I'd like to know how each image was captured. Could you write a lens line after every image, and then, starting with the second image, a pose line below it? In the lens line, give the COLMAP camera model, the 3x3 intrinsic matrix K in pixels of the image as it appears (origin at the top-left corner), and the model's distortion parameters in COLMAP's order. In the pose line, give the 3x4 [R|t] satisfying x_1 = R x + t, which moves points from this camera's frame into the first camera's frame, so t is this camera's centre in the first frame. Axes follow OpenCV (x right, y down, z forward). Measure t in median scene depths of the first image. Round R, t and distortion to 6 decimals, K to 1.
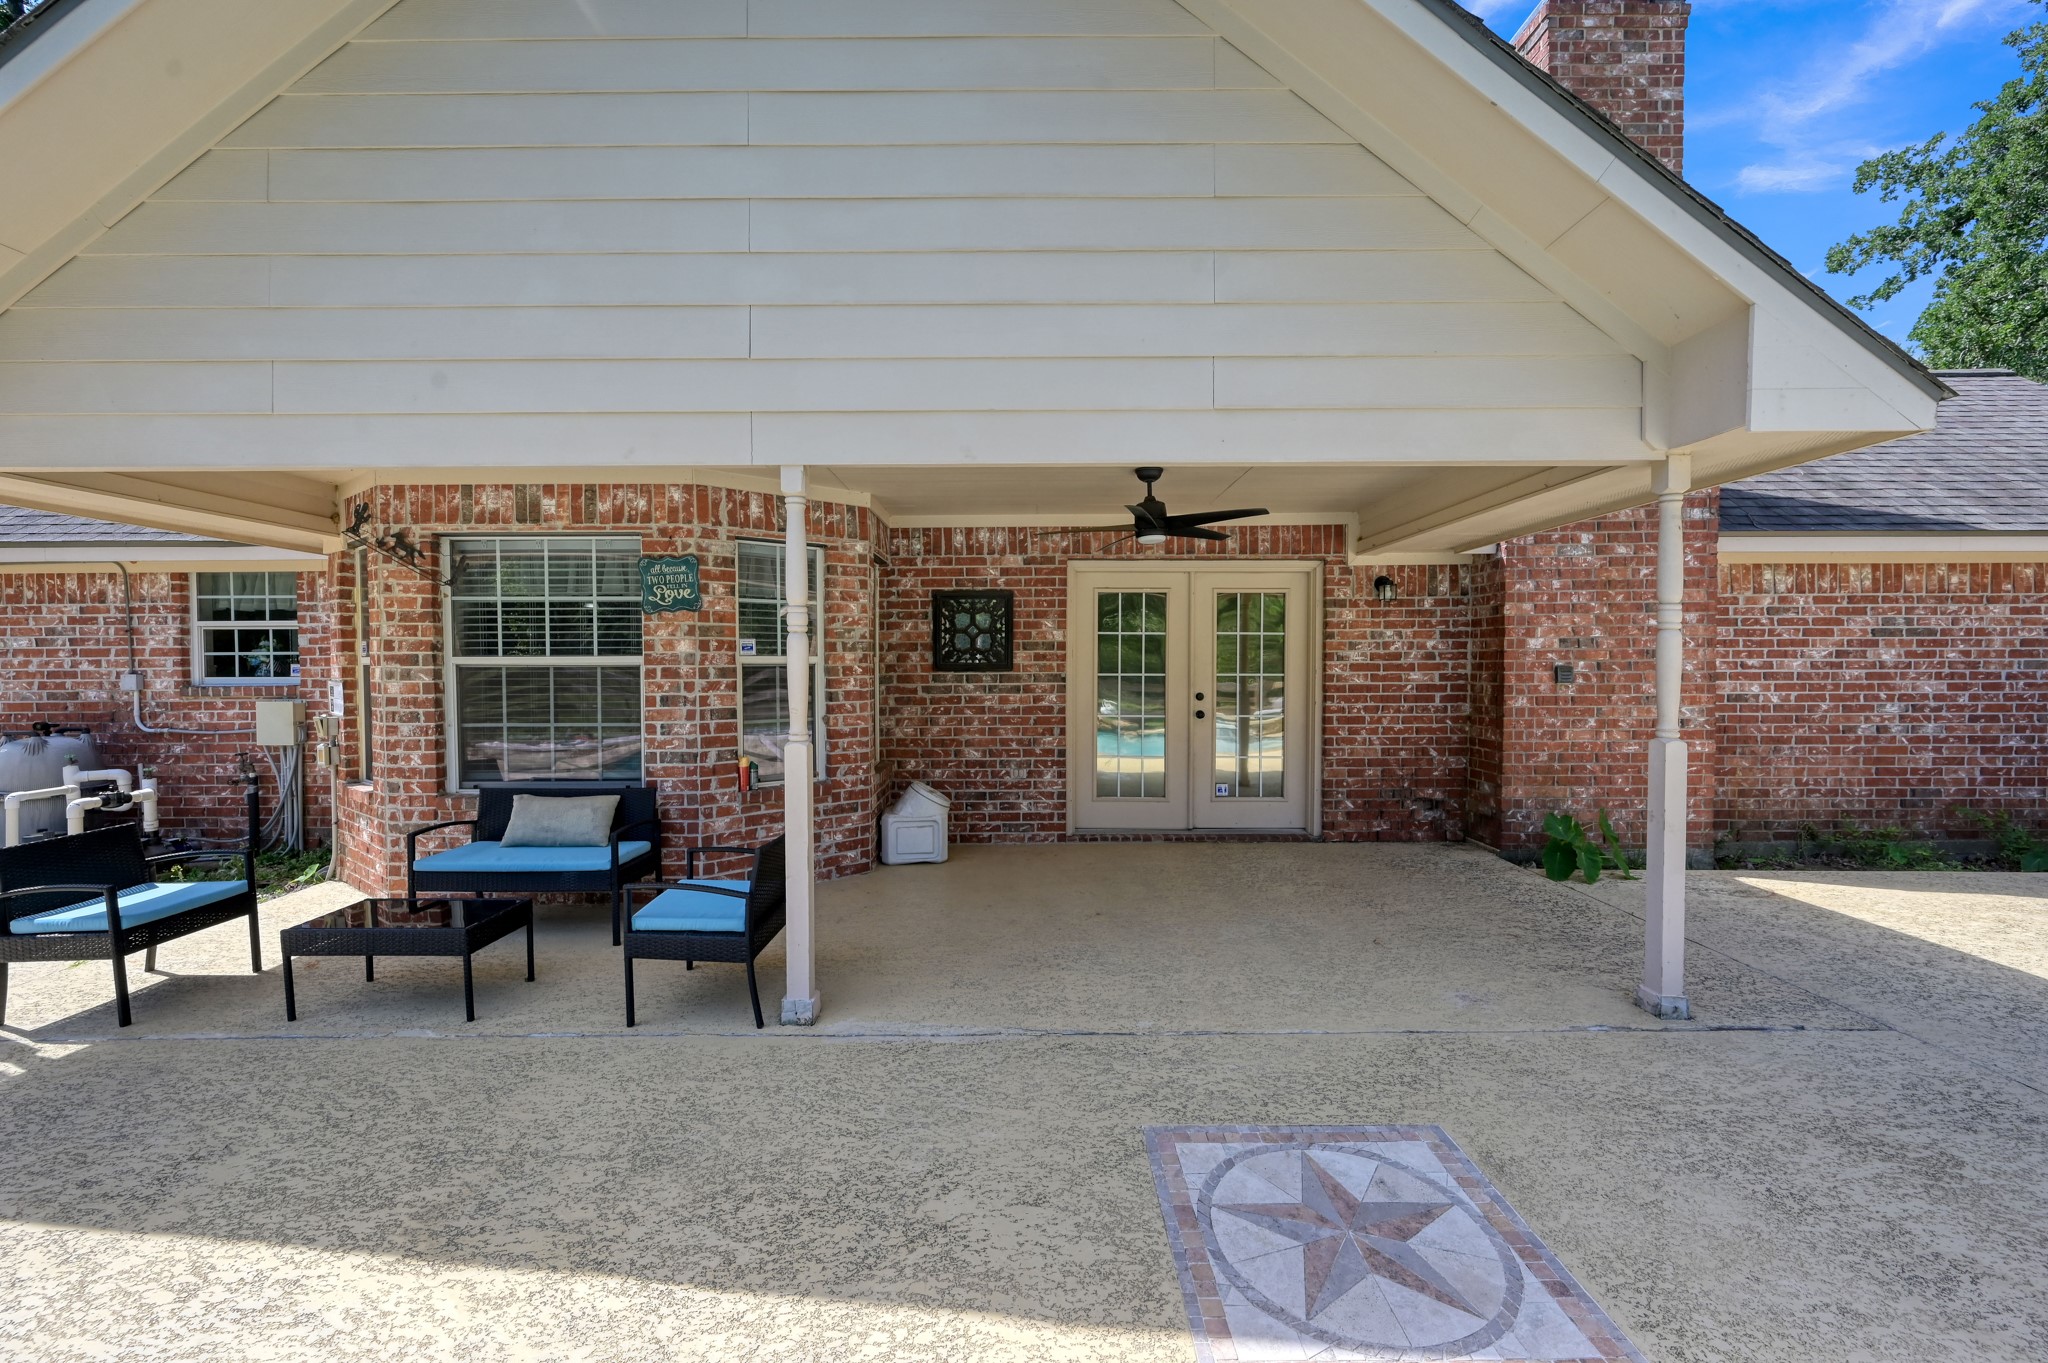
lens RADIAL K [[806.5, 0, 1021.5], [0, 806.5, 681.3], [0, 0, 1]] dist [-0.002992, 0.000771]
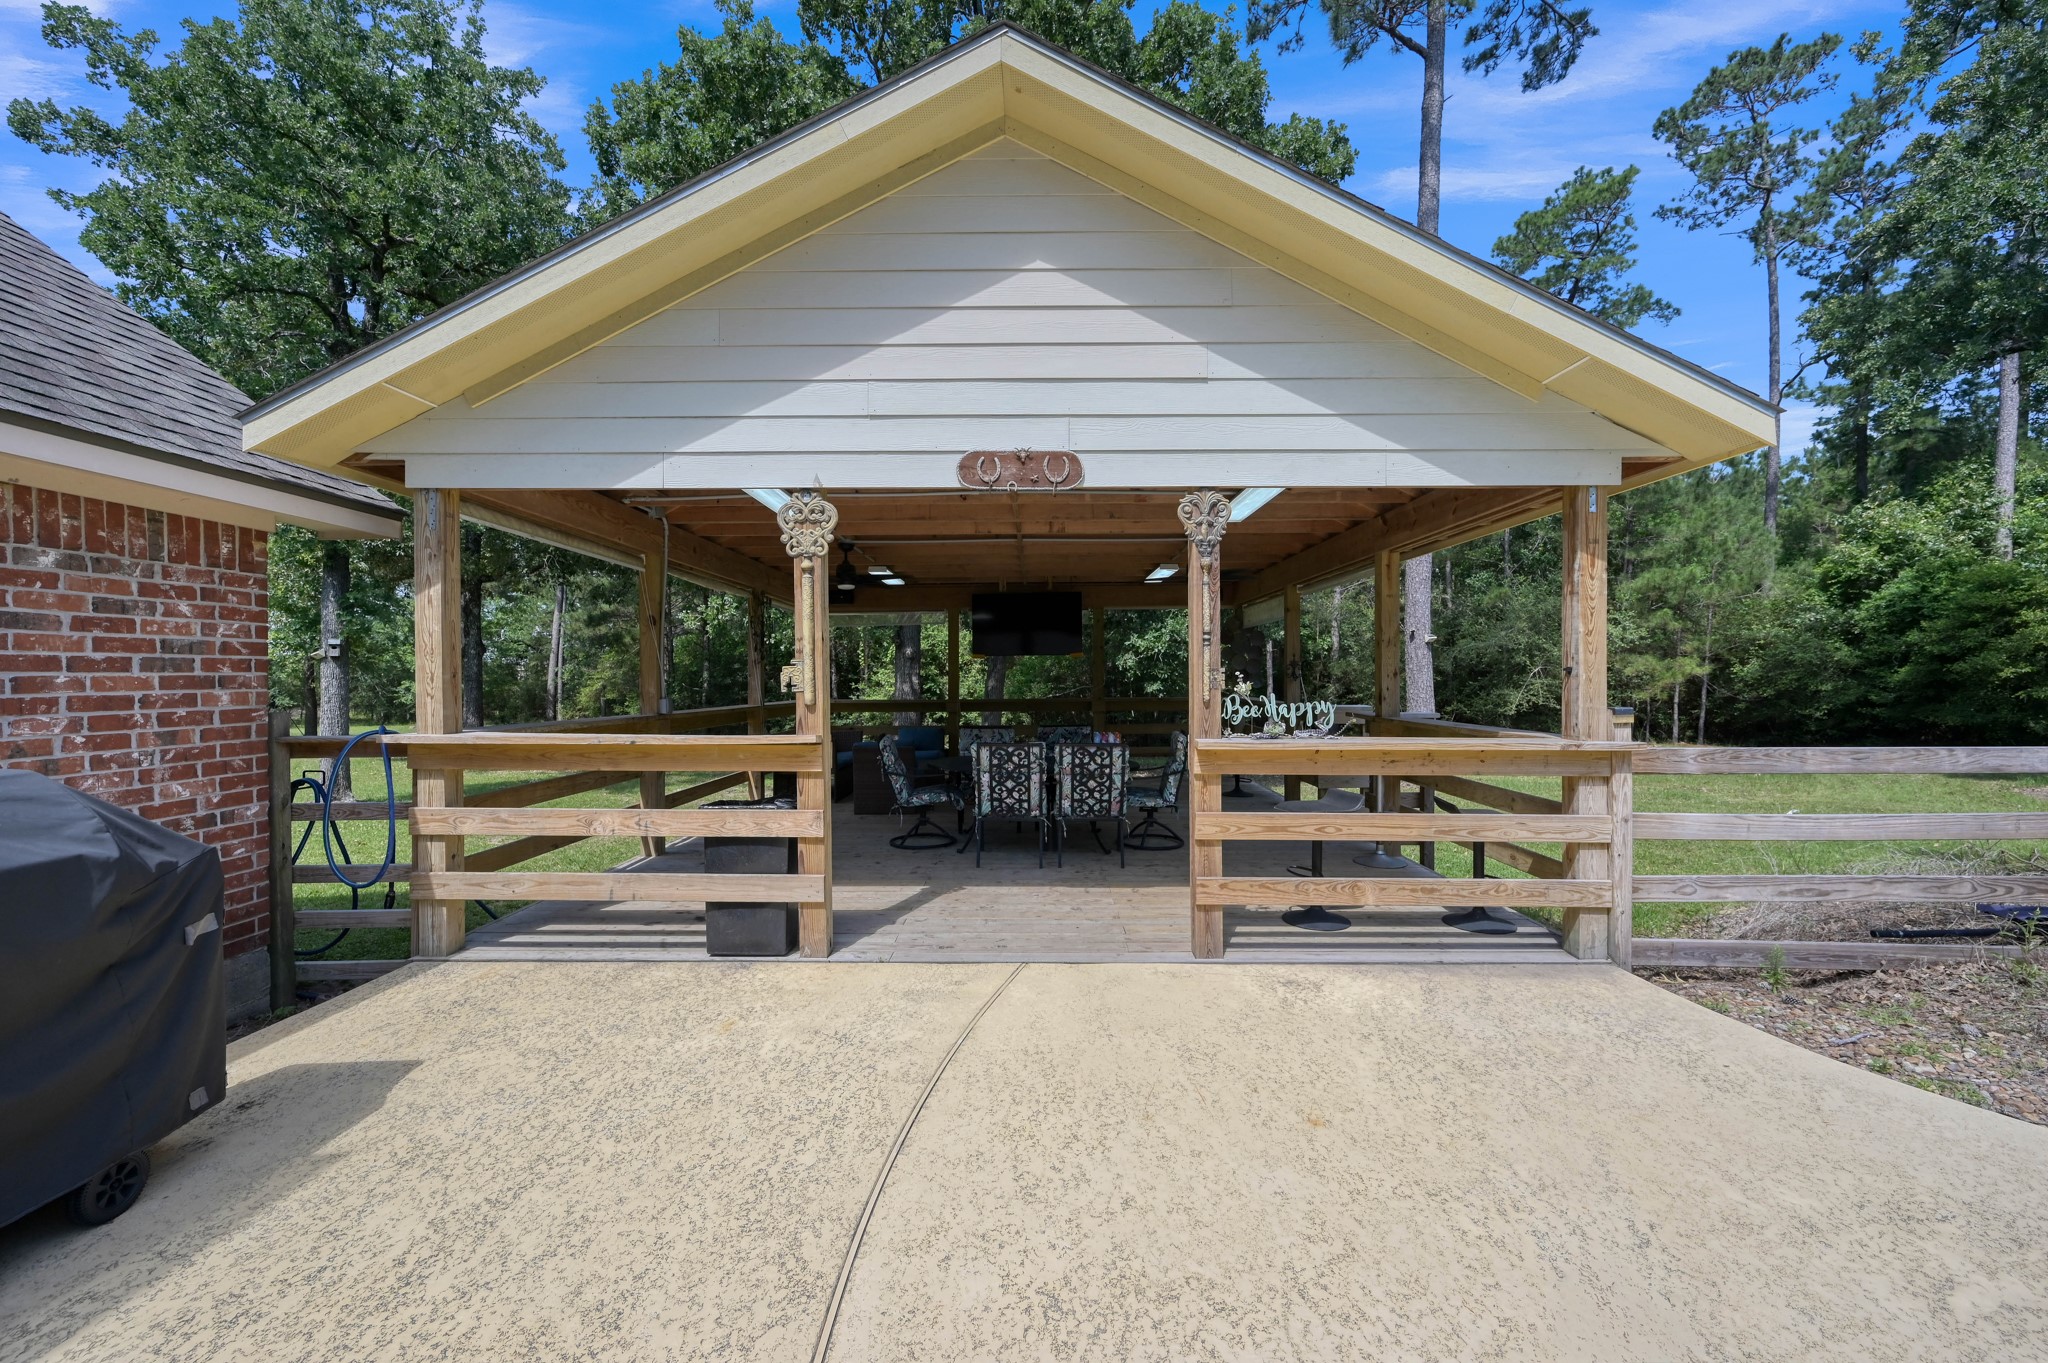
lens RADIAL K [[806.5, 0, 1035.1], [0, 806.5, 682.1], [0, 0, 1]] dist [-0.002992, 0.000771]
pose [[0.002680, -0.001632, 0.999995, 2.281503], [0.024310, 0.999703, 0.001567, -0.039154], [-0.999701, 0.024306, 0.002718, 0.848471]]
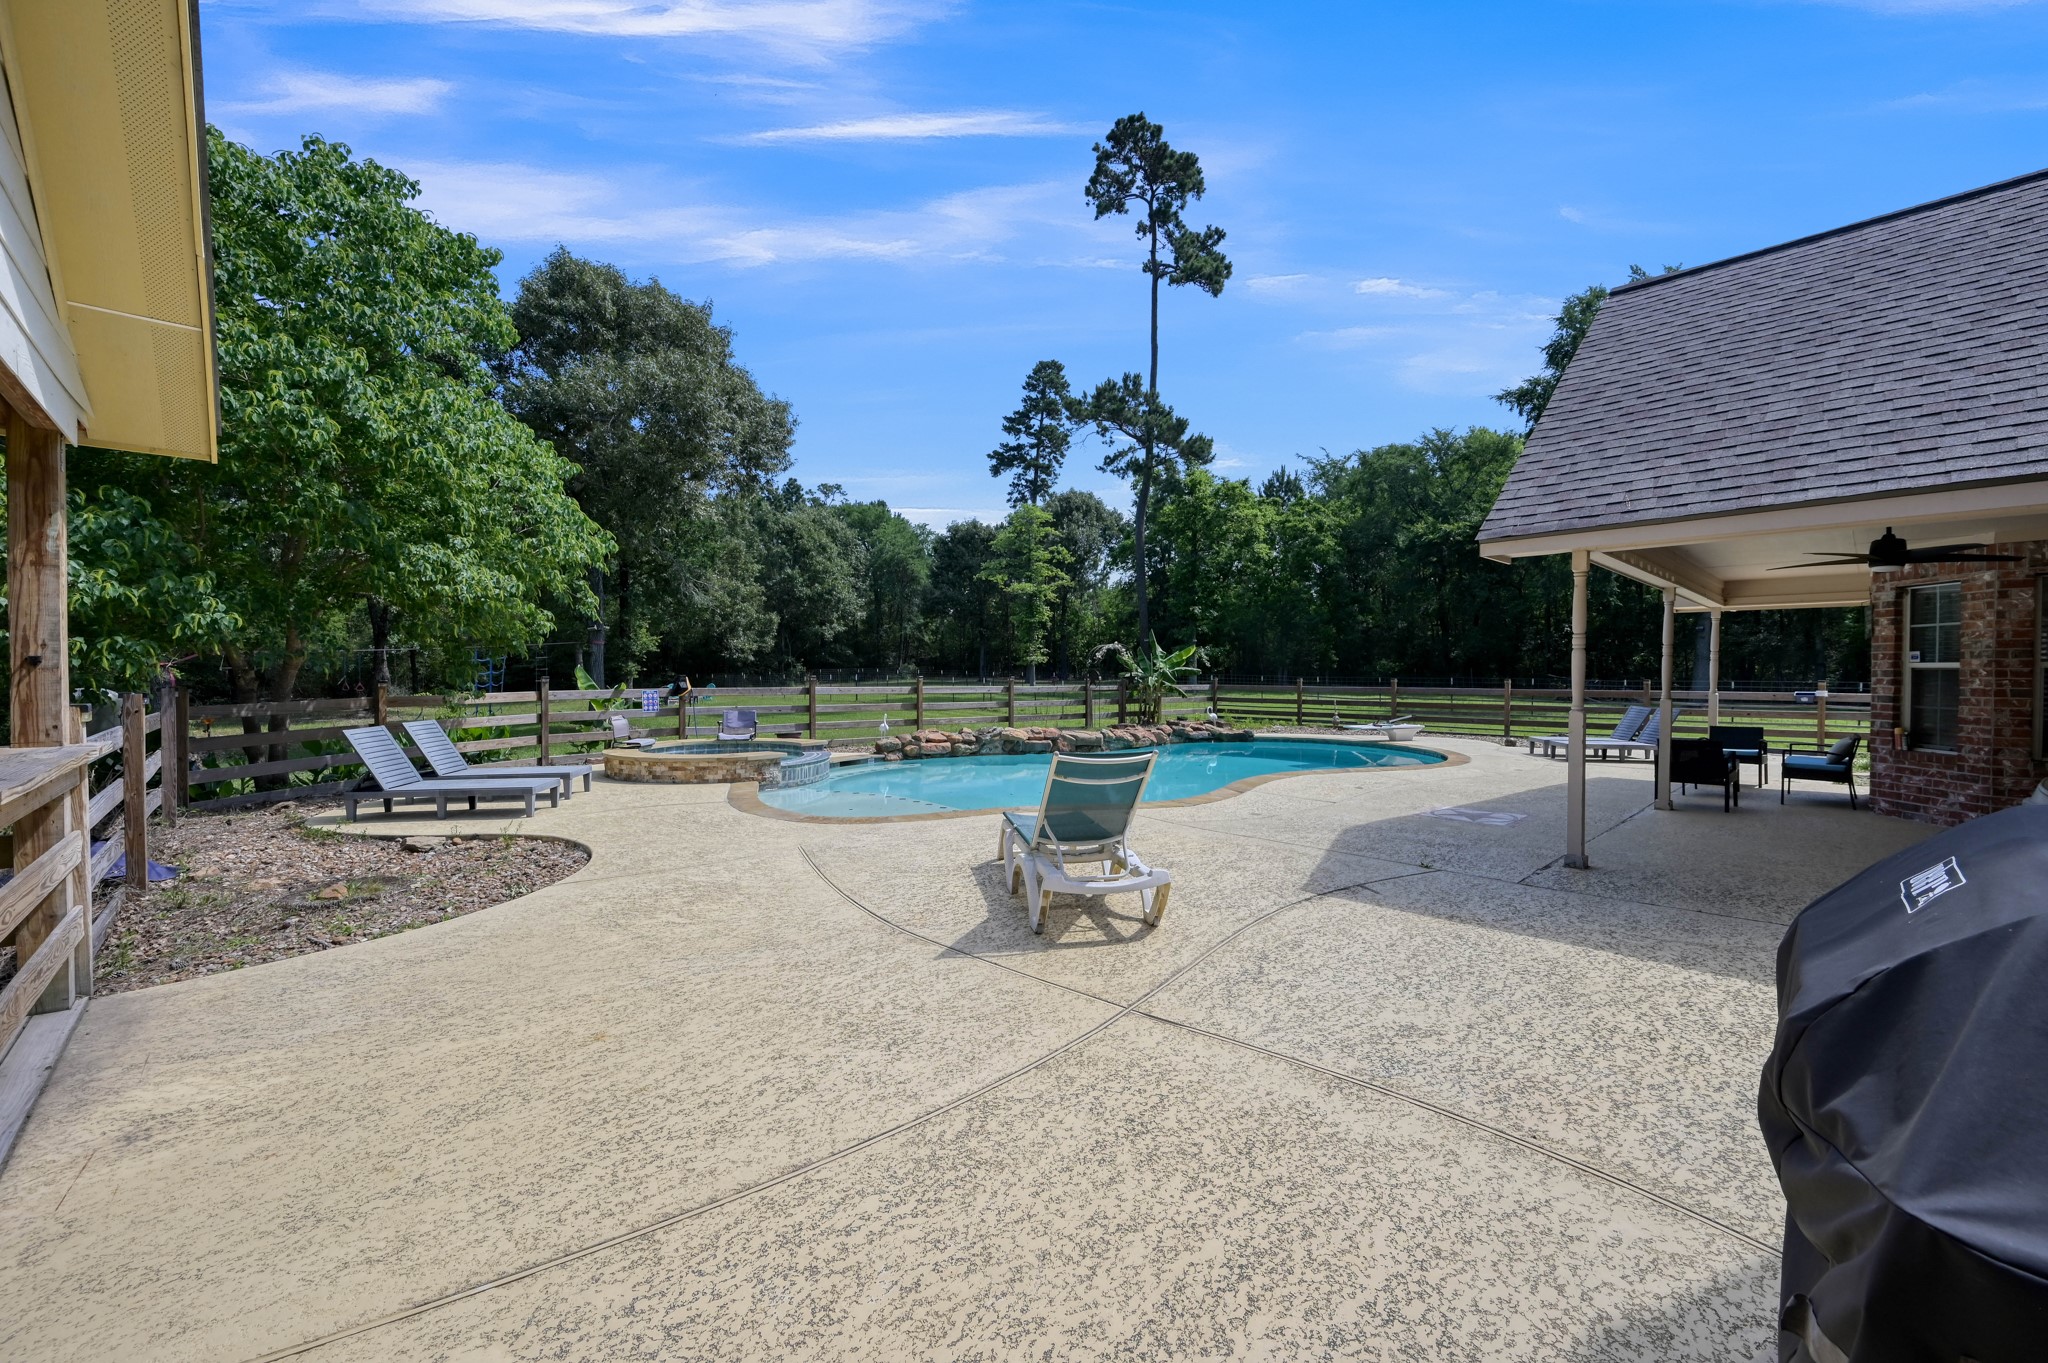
lens RADIAL K [[806.5, 0, 1019.0], [0, 806.5, 686.3], [0, 0, 1]] dist [-0.002992, 0.000771]
pose [[-0.732343, 0.020094, -0.680640, 3.715033], [-0.009215, 0.999181, 0.039412, -0.059865], [0.680874, 0.035135, -0.731558, 1.863292]]
